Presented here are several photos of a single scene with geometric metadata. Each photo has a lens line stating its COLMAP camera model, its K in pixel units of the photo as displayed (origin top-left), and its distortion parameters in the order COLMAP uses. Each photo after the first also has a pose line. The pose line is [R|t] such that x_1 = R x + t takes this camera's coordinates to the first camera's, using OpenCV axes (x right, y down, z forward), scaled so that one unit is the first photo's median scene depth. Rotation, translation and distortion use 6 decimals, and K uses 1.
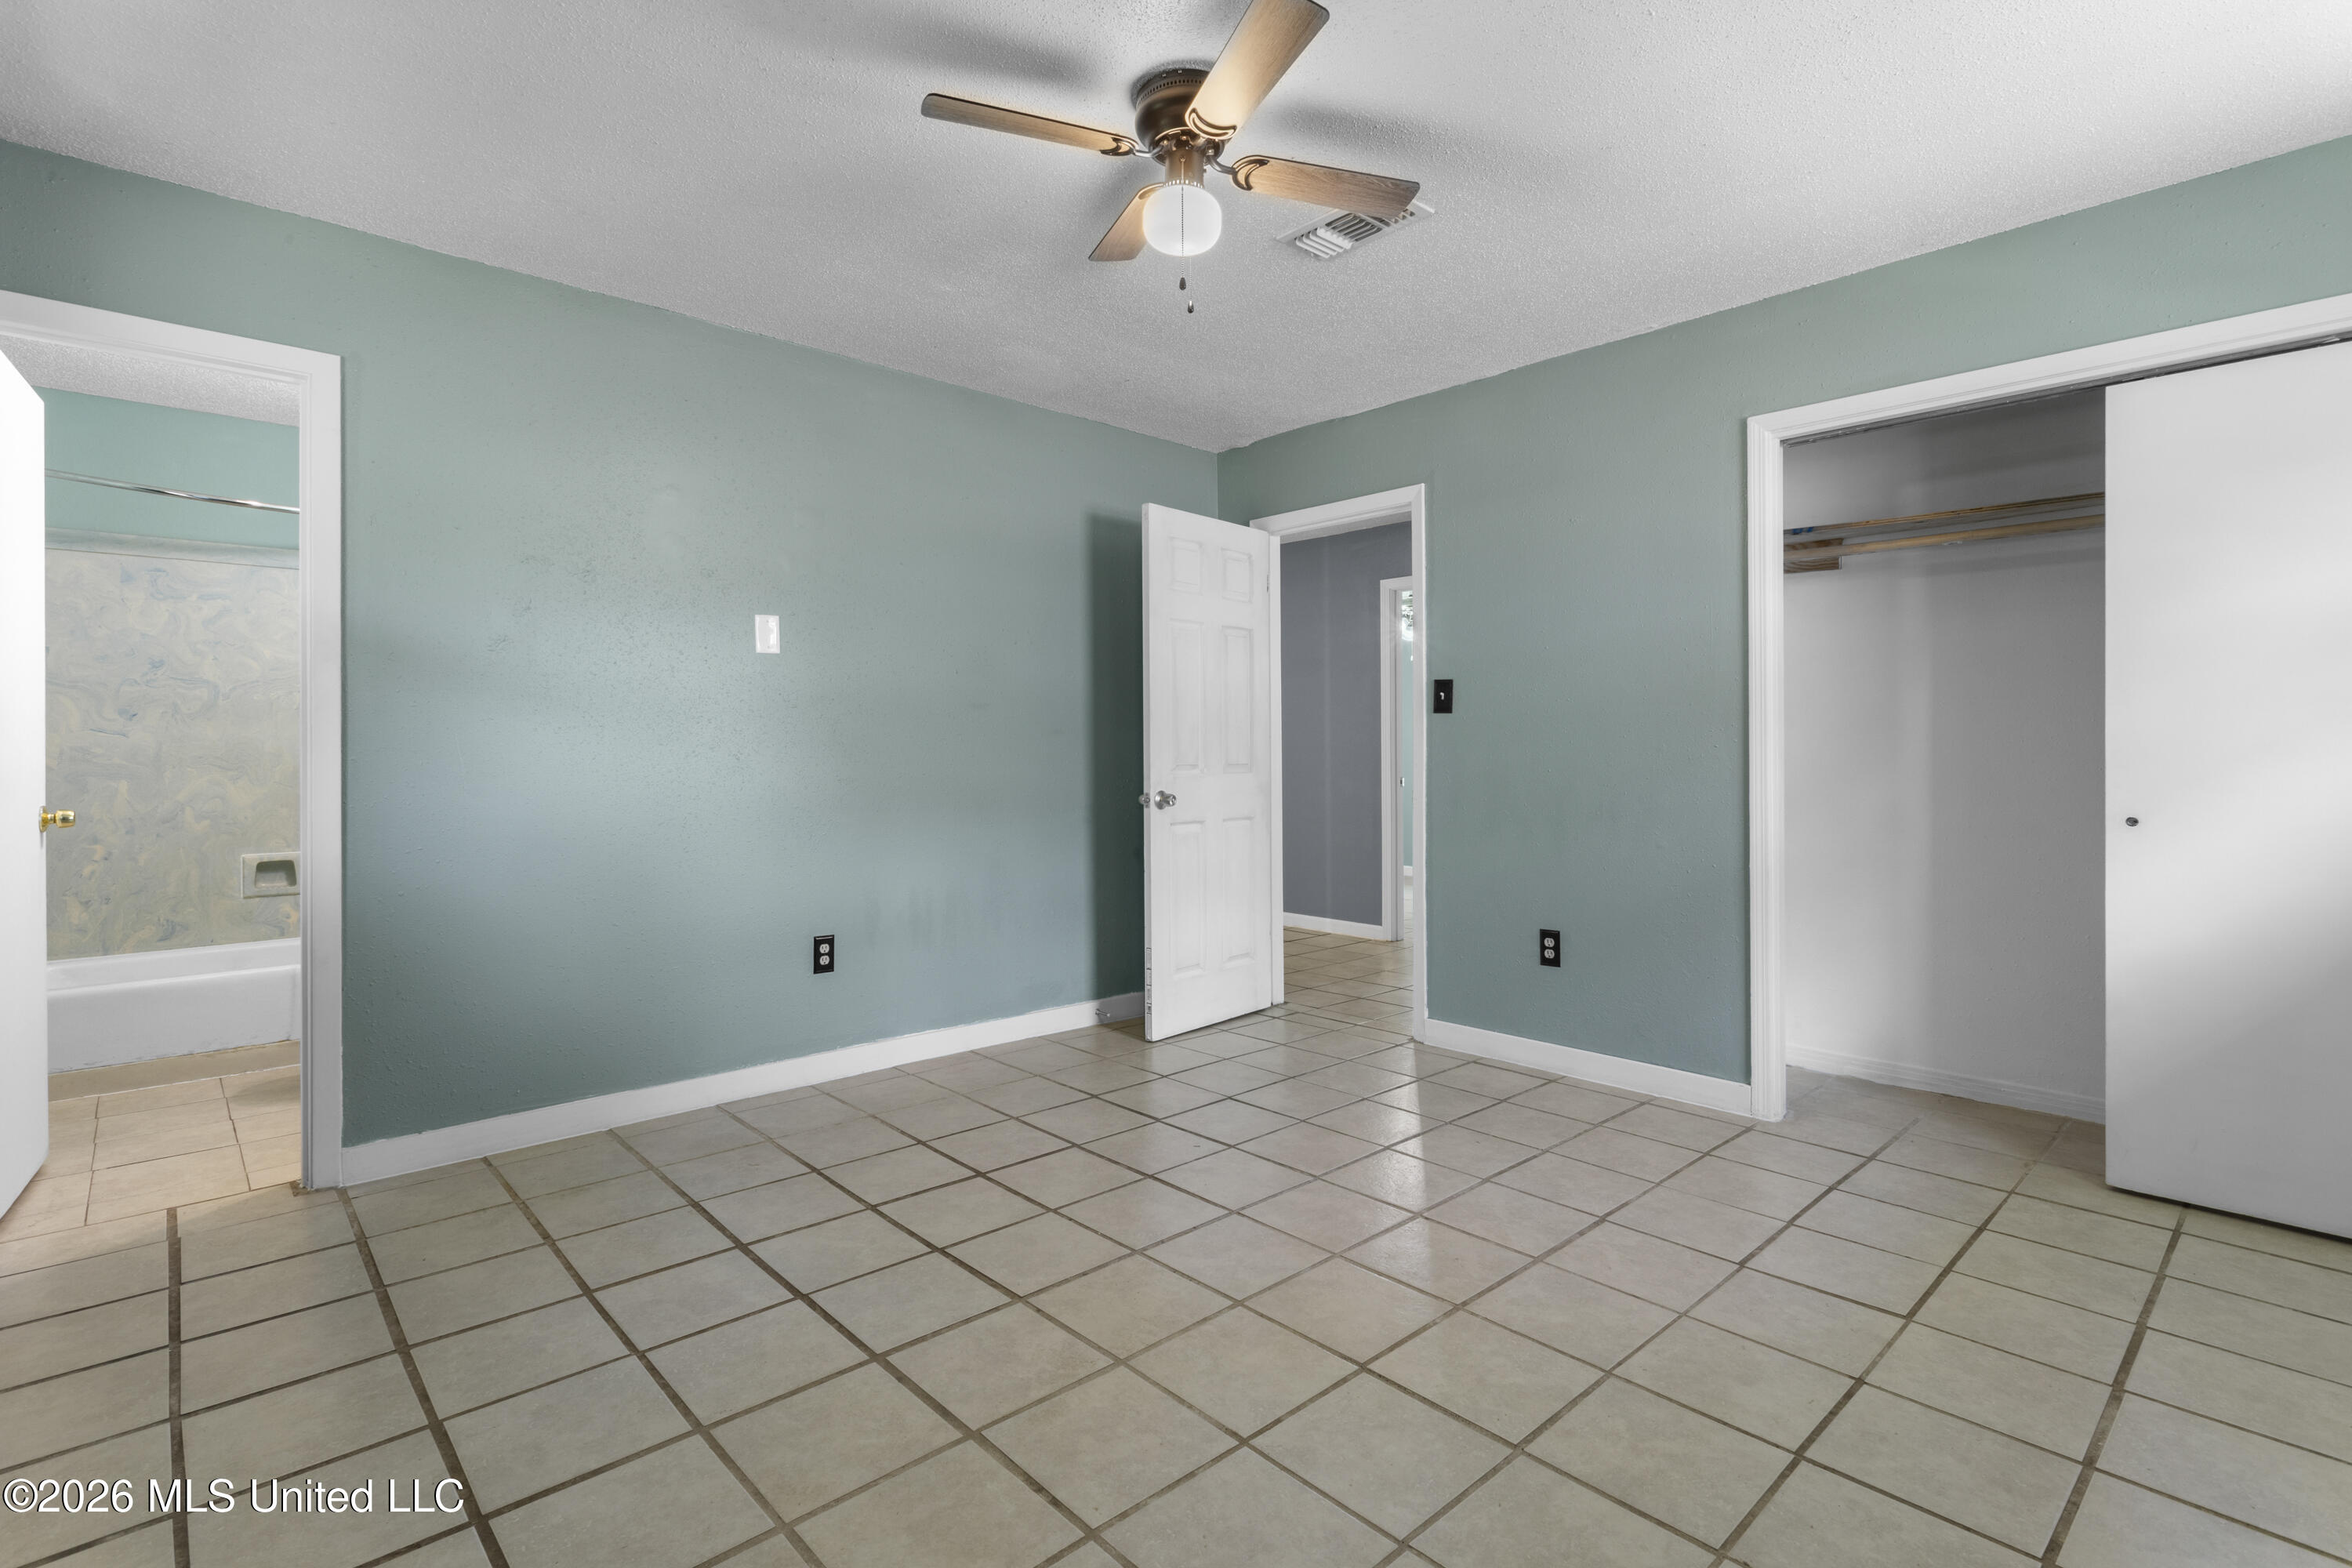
lens RADIAL K [[1107.5, 0, 1174.7], [0, 1107.5, 769.8], [0, 0, 1]] dist [0.000475, 0.000547]
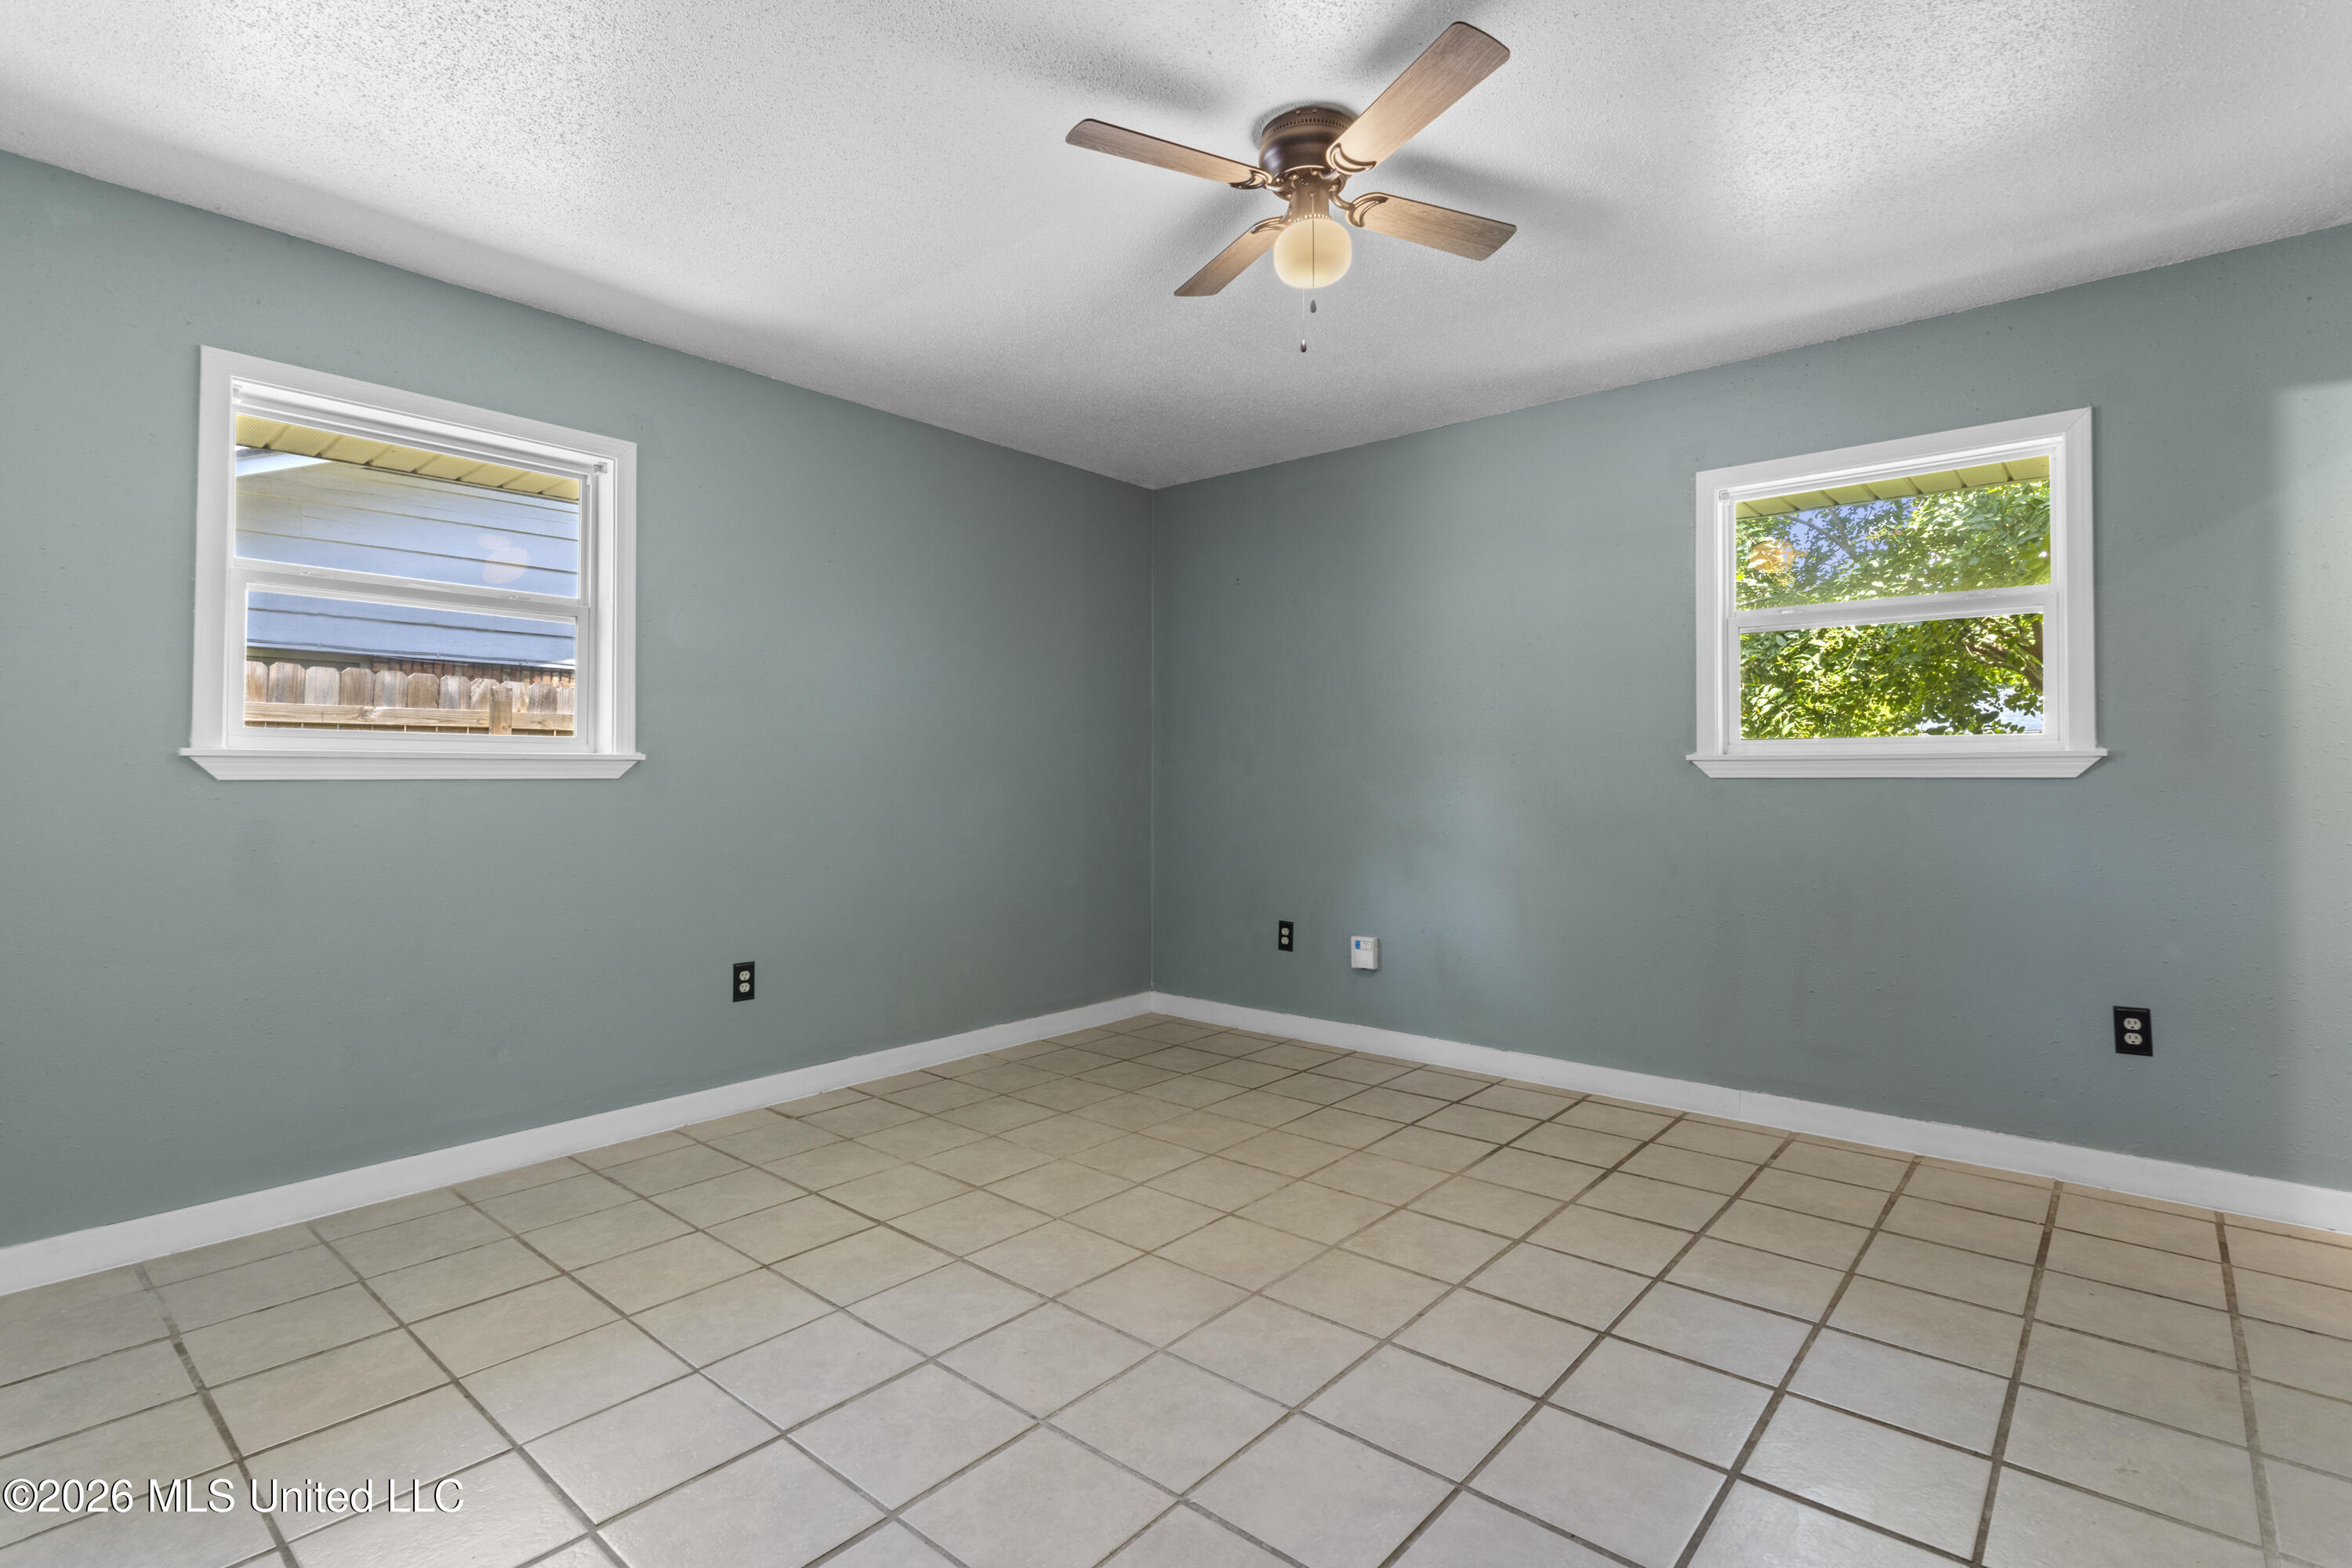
lens RADIAL K [[1107.5, 0, 1176.0], [0, 1107.5, 774.4], [0, 0, 1]] dist [0.000475, 0.000547]
pose [[-0.993199, 0.002333, -0.116410, 0.145422], [0.000977, 0.999931, 0.011704, -0.016881], [0.116429, 0.011510, -0.993132, 1.154598]]
